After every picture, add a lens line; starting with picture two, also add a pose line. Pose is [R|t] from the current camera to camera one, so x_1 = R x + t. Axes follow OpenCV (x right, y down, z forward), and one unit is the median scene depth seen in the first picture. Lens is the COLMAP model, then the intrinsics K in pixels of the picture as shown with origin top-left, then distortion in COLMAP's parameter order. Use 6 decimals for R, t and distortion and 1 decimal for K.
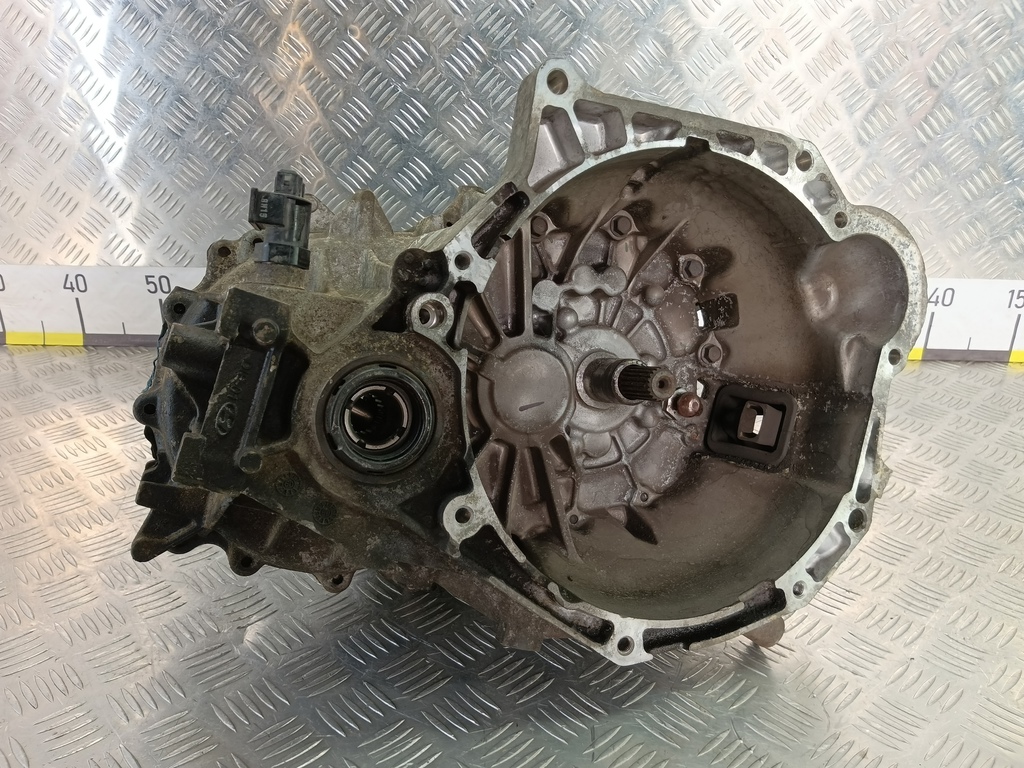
lens RADIAL K [[880.3, 0, 511.0], [0, 880.3, 406.3], [0, 0, 1]] dist [-0.009552, -0.006560]
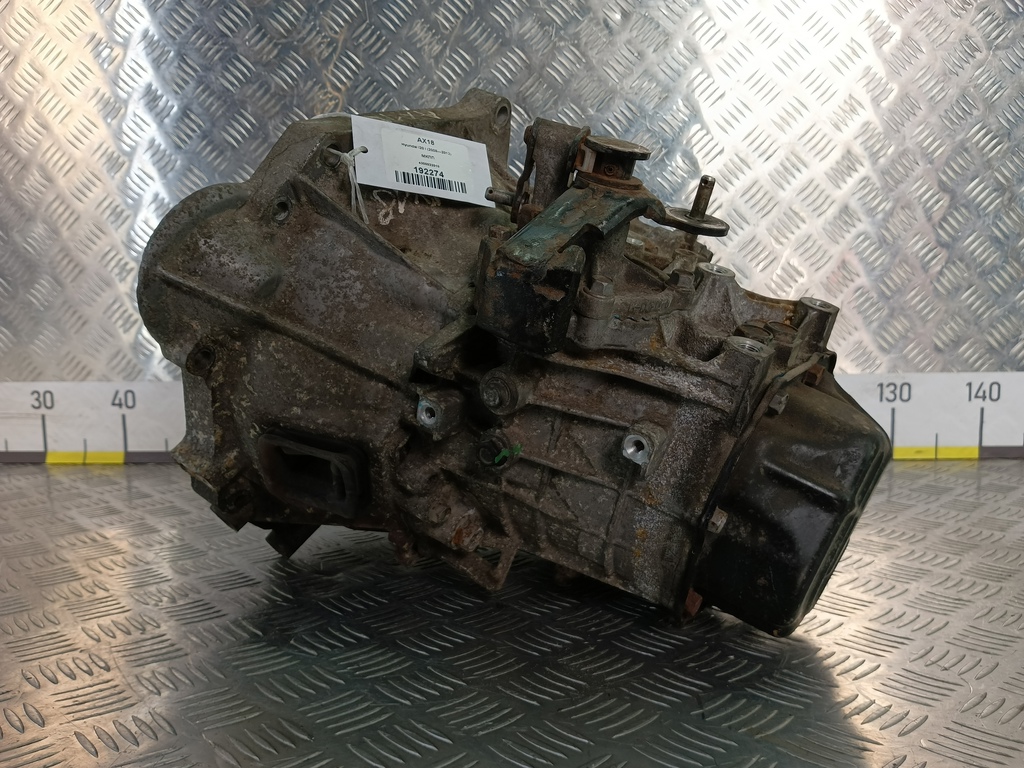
lens RADIAL K [[890.9, 0, 514.7], [0, 890.9, 413.1], [0, 0, 1]] dist [-0.003382, -0.012881]
pose [[0.999714, -0.022592, -0.007819, -0.045074], [0.018862, 0.946318, -0.322688, 0.238075], [0.014689, 0.322448, 0.946473, 0.049621]]
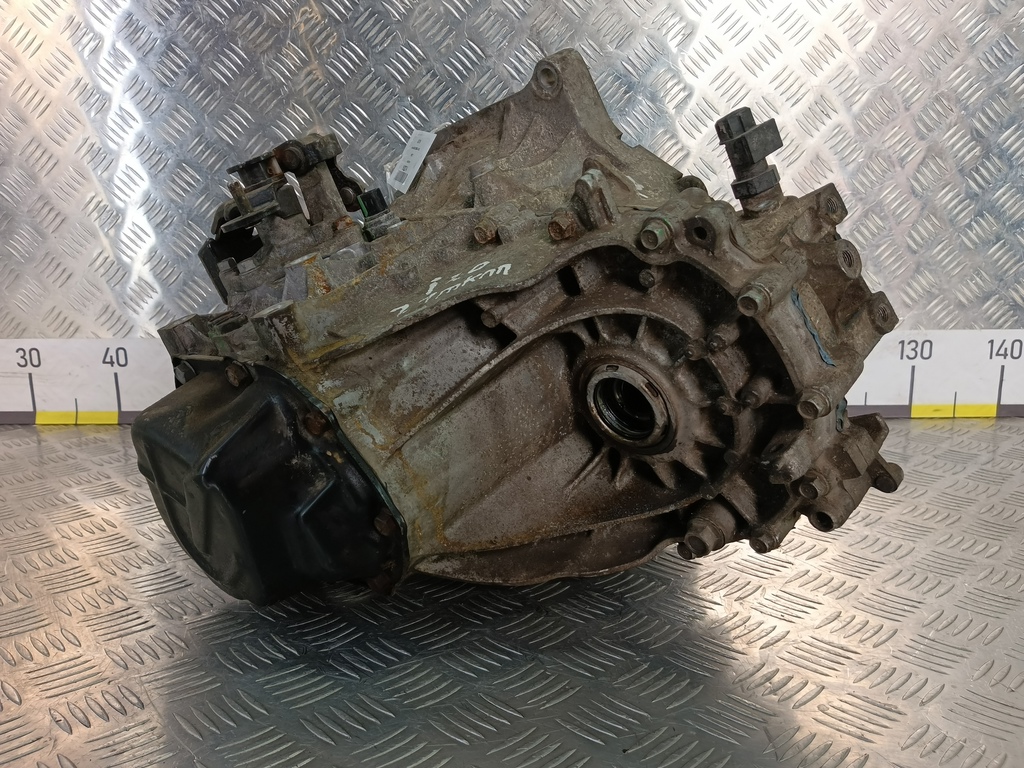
lens RADIAL K [[880.3, 0, 511.0], [0, 880.3, 406.3], [0, 0, 1]] dist [-0.009552, -0.006560]
pose [[0.999436, -0.025205, 0.022204, -0.098186], [0.029478, 0.975053, -0.220005, 0.151720], [-0.016105, 0.220535, 0.975246, 0.078654]]
